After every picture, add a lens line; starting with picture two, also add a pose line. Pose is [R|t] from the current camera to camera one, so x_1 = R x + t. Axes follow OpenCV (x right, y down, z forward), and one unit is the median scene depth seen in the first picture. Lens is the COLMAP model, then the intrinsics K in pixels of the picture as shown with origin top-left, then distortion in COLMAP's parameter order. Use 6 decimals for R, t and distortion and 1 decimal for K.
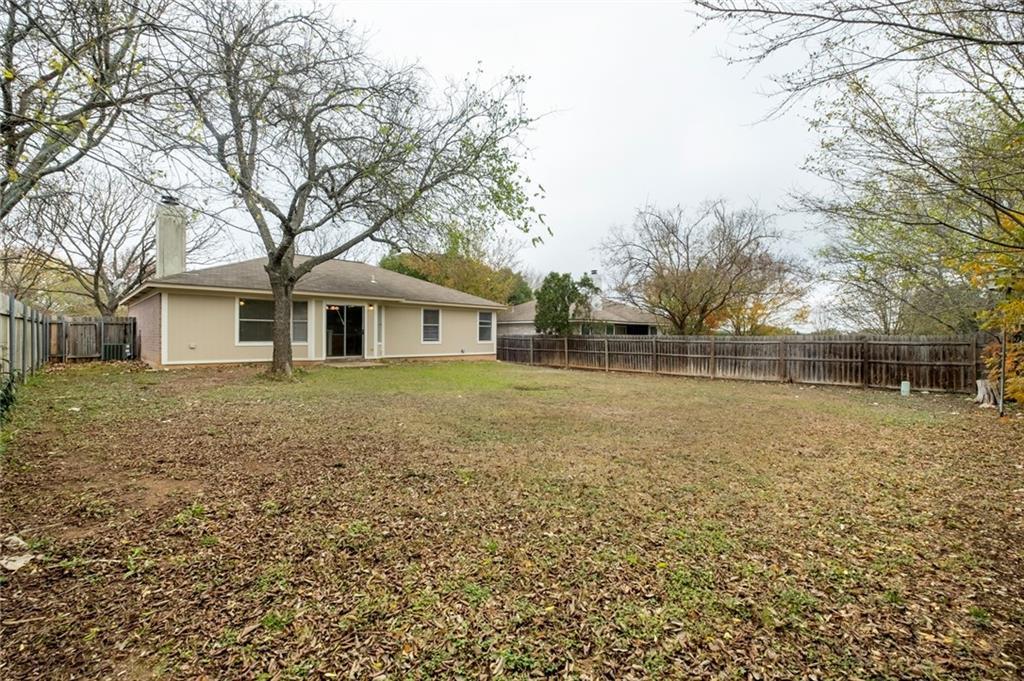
lens RADIAL K [[452.0, 0, 511.9], [0, 452.0, 331.2], [0, 0, 1]] dist [0.000052, -0.000475]
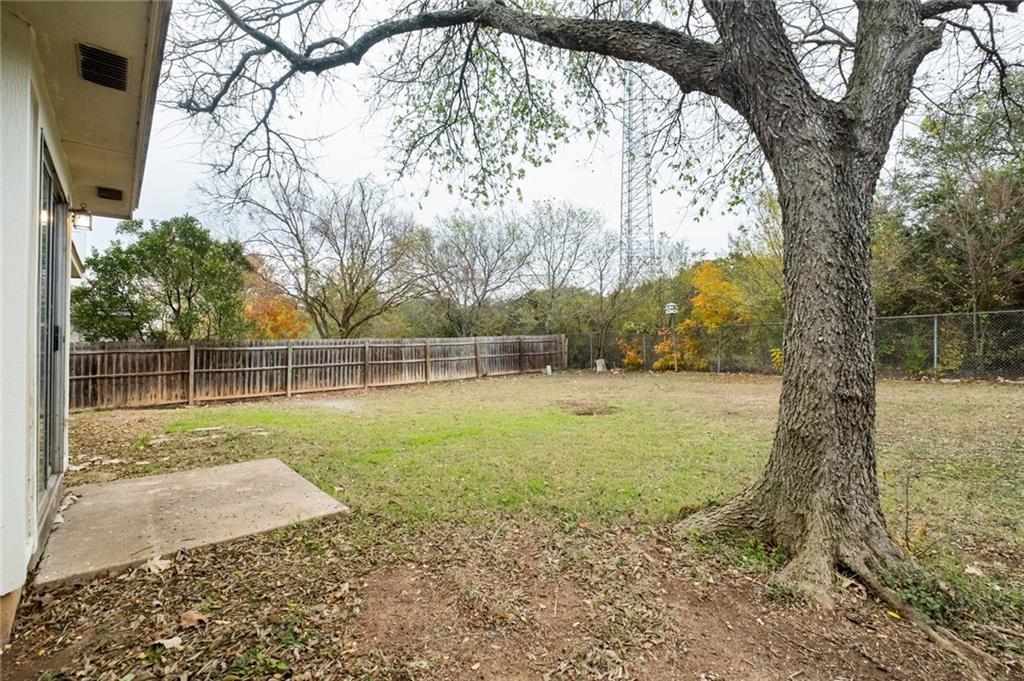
lens RADIAL K [[452.0, 0, 511.9], [0, 452.0, 331.2], [0, 0, 1]] dist [0.000052, -0.000475]
pose [[0.042833, 0.009821, 0.999034, -0.486503], [0.007381, 0.999921, -0.010146, 0.006057], [-0.999055, 0.007808, 0.042757, 0.760389]]
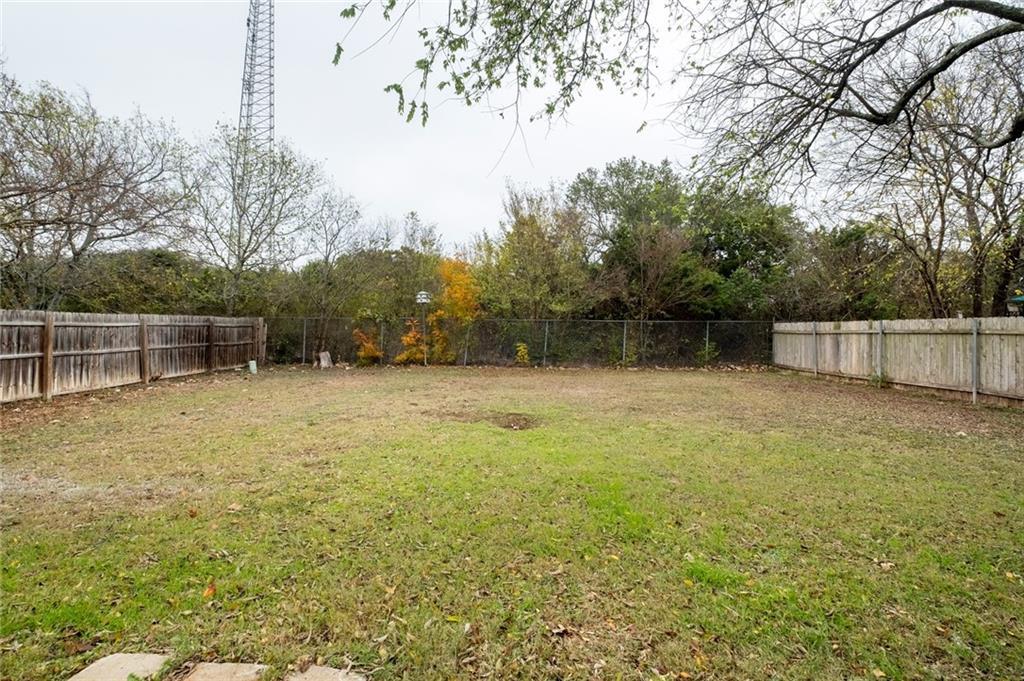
lens RADIAL K [[452.0, 0, 511.9], [0, 452.0, 331.2], [0, 0, 1]] dist [0.000052, -0.000475]
pose [[-0.729746, -0.027385, 0.683170, -0.244541], [-0.040106, 0.999192, -0.002788, 0.012411], [-0.682541, -0.029433, -0.730254, 0.987770]]
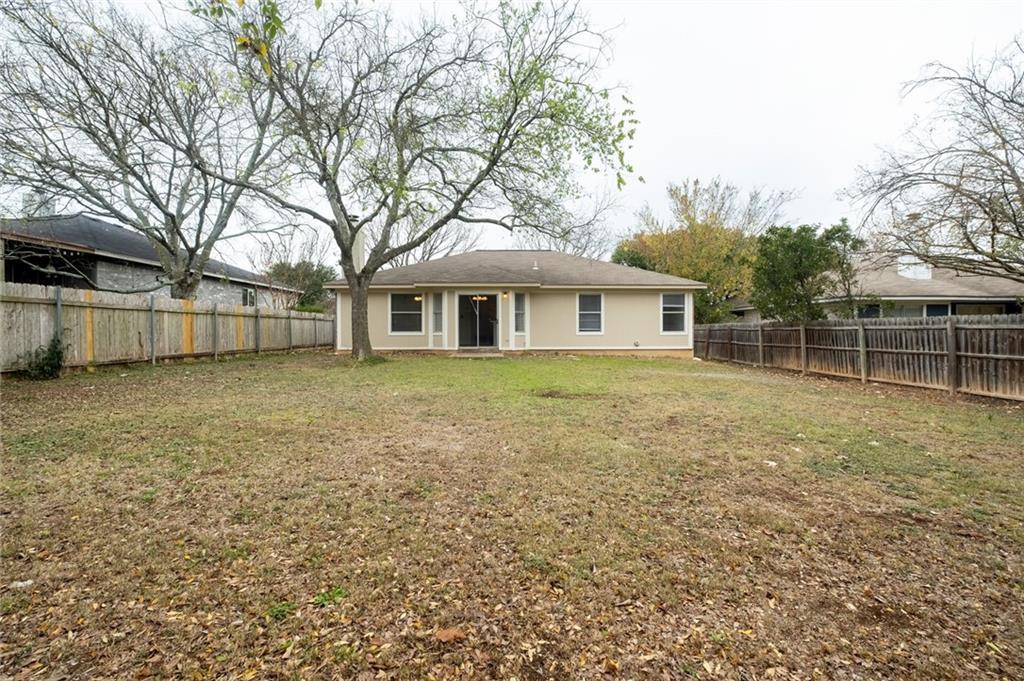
lens RADIAL K [[452.0, 0, 511.9], [0, 452.0, 331.2], [0, 0, 1]] dist [0.000052, -0.000475]
pose [[0.721732, -0.008751, -0.692117, 0.332121], [0.012572, 0.999921, 0.000467, 0.020811], [0.692058, -0.009039, 0.721785, 0.318086]]
